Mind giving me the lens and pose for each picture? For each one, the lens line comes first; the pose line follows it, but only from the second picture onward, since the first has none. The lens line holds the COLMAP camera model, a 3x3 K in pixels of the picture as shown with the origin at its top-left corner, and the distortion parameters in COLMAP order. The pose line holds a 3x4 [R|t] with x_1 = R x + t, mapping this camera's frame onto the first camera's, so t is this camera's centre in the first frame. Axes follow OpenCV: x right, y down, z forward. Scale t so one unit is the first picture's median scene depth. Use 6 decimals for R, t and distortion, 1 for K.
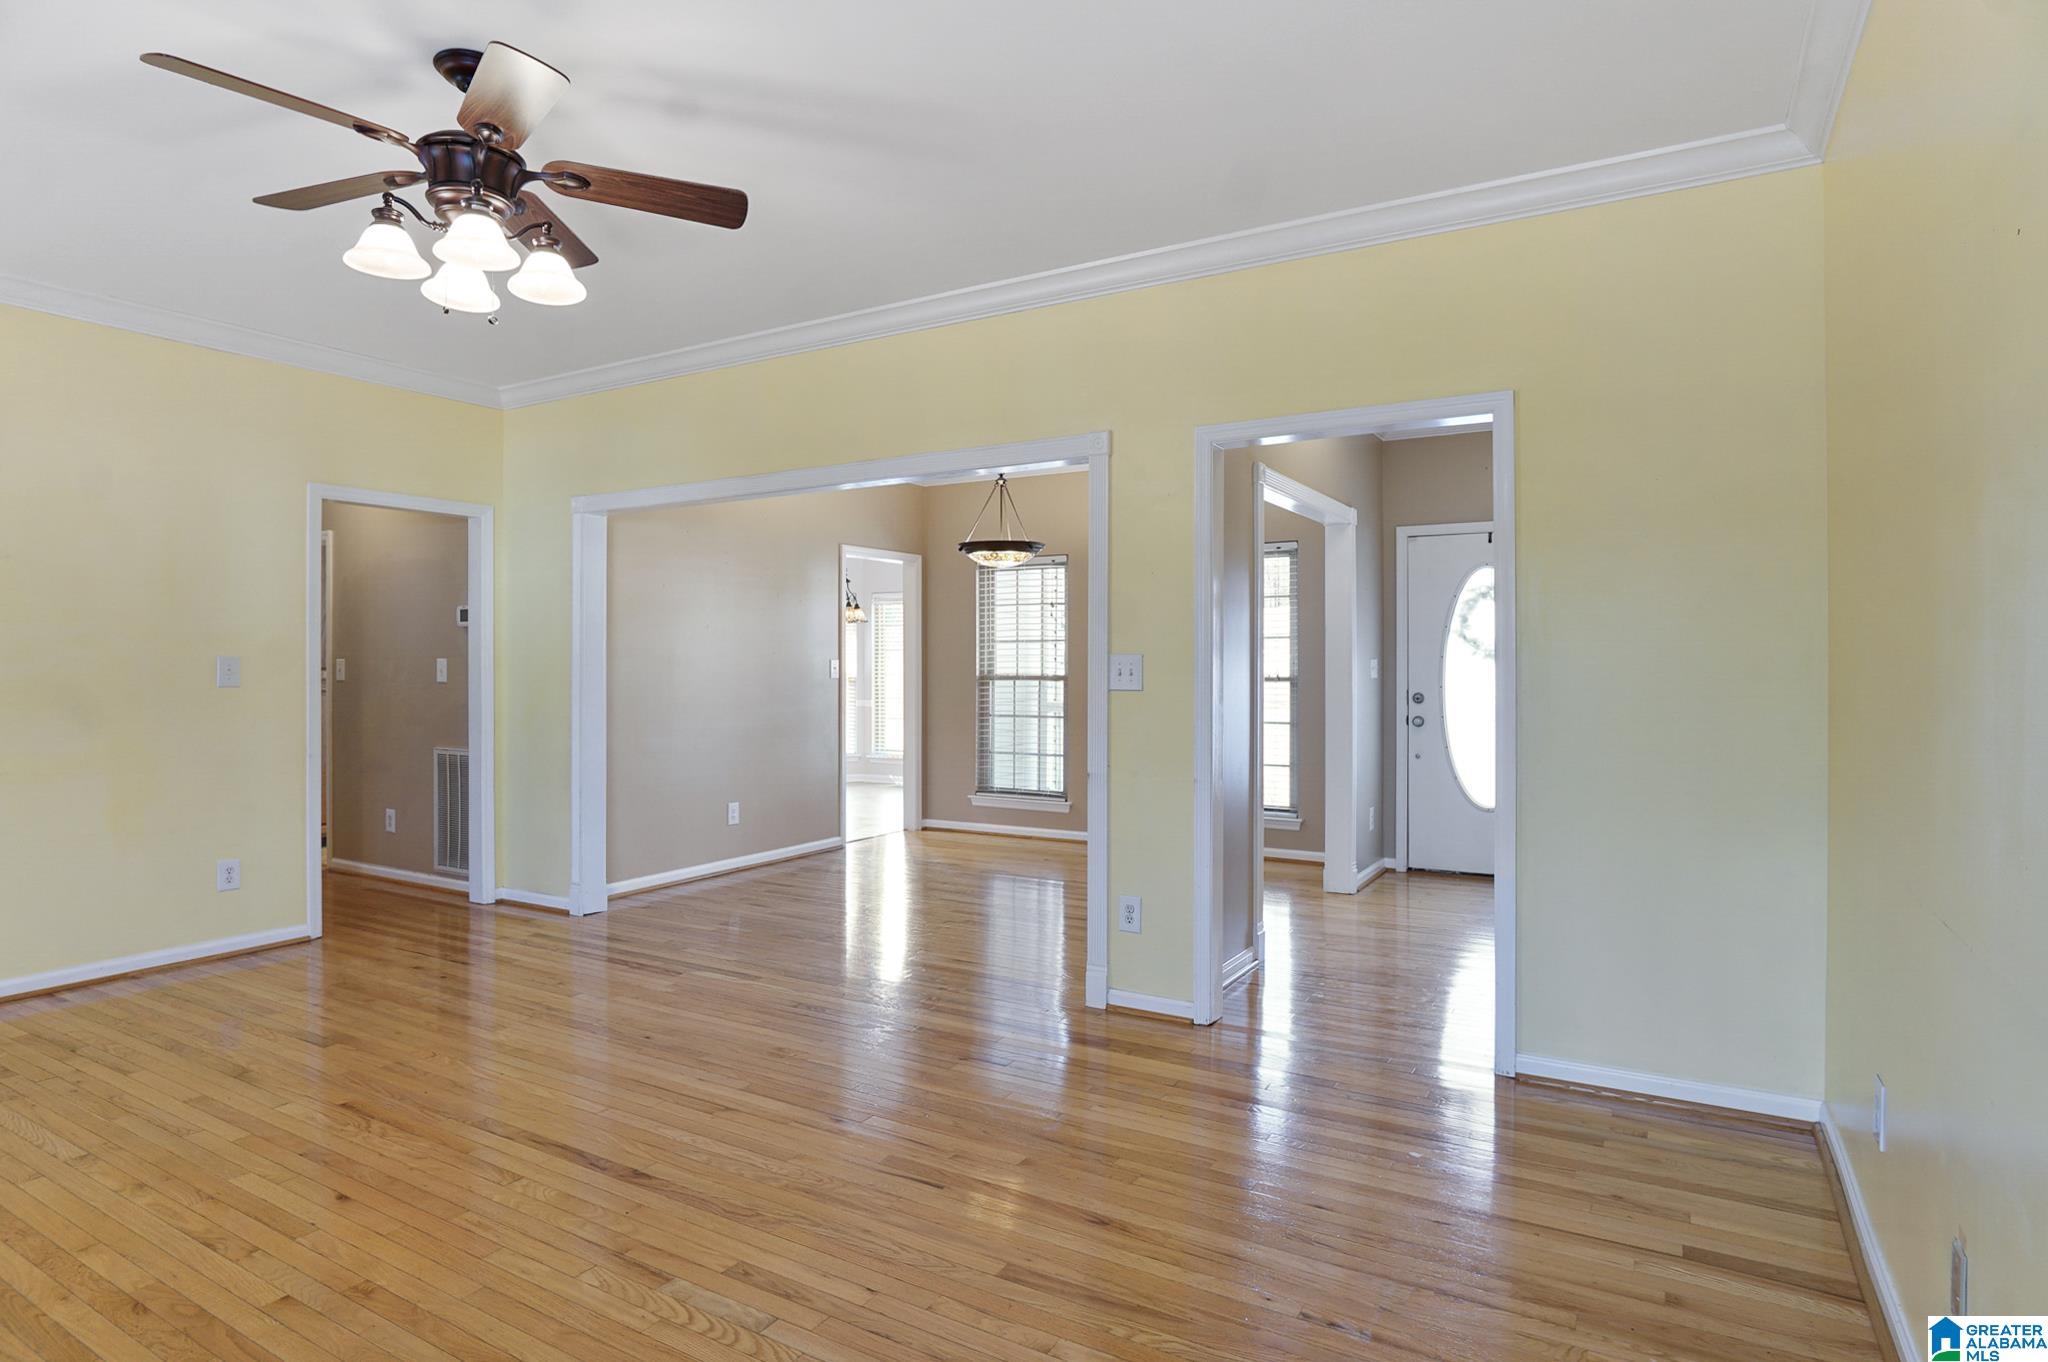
lens RADIAL K [[1103.8, 0, 1007.3], [0, 1103.8, 667.1], [0, 0, 1]] dist [-0.035865, 0.009080]
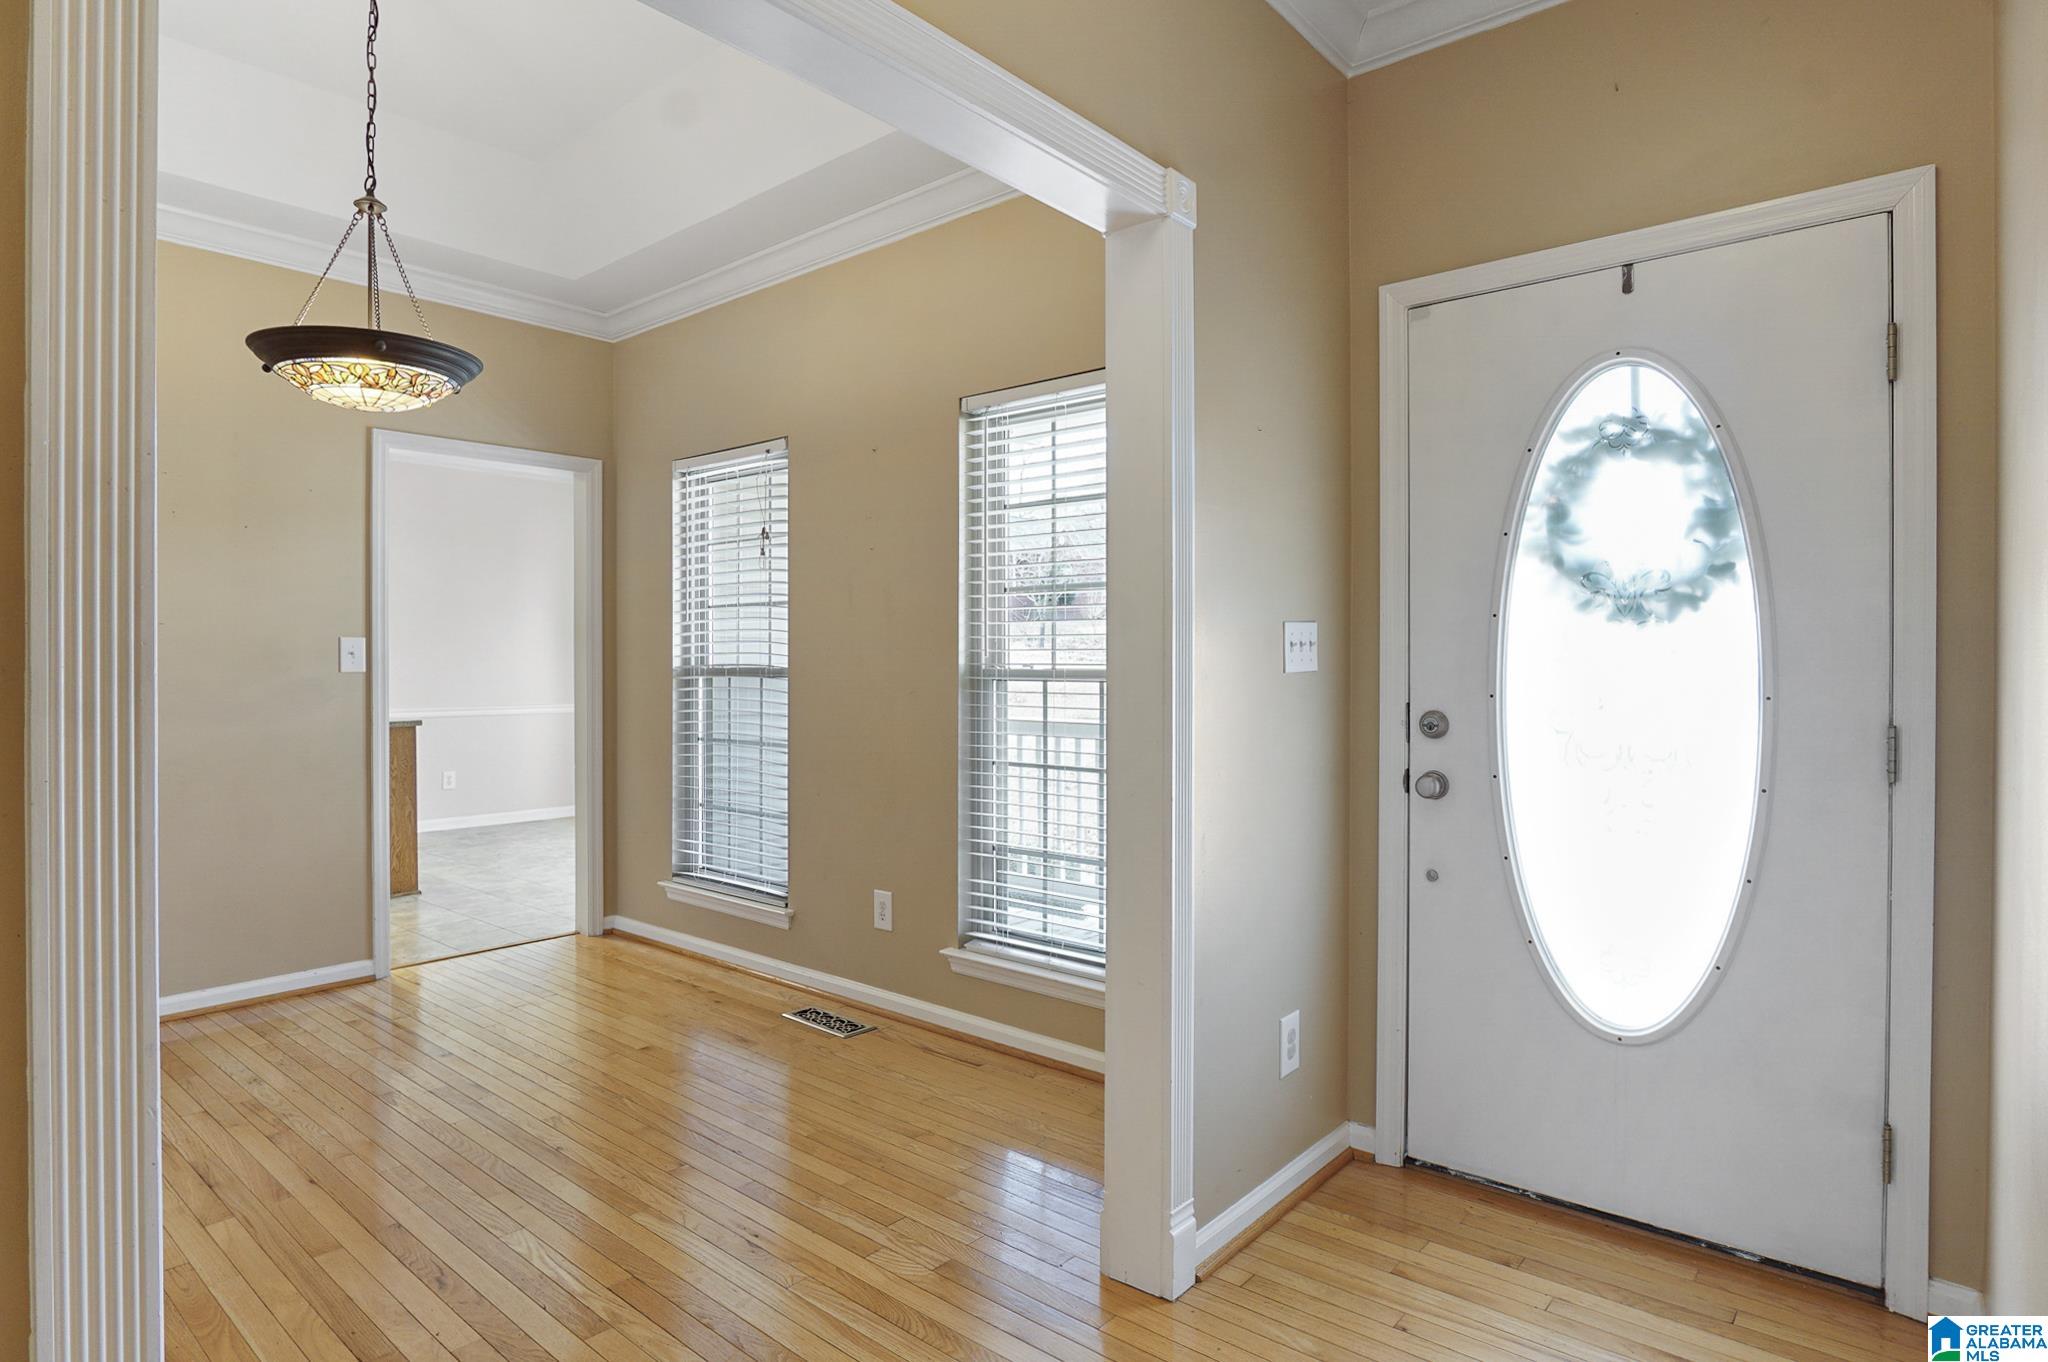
lens RADIAL K [[1103.8, 0, 1007.3], [0, 1103.8, 667.1], [0, 0, 1]] dist [-0.035865, 0.009080]
pose [[0.985082, -0.000804, -0.172084, 0.291151], [0.001788, 0.999983, 0.005564, 0.005703], [0.172077, -0.005788, 0.985067, 0.591233]]
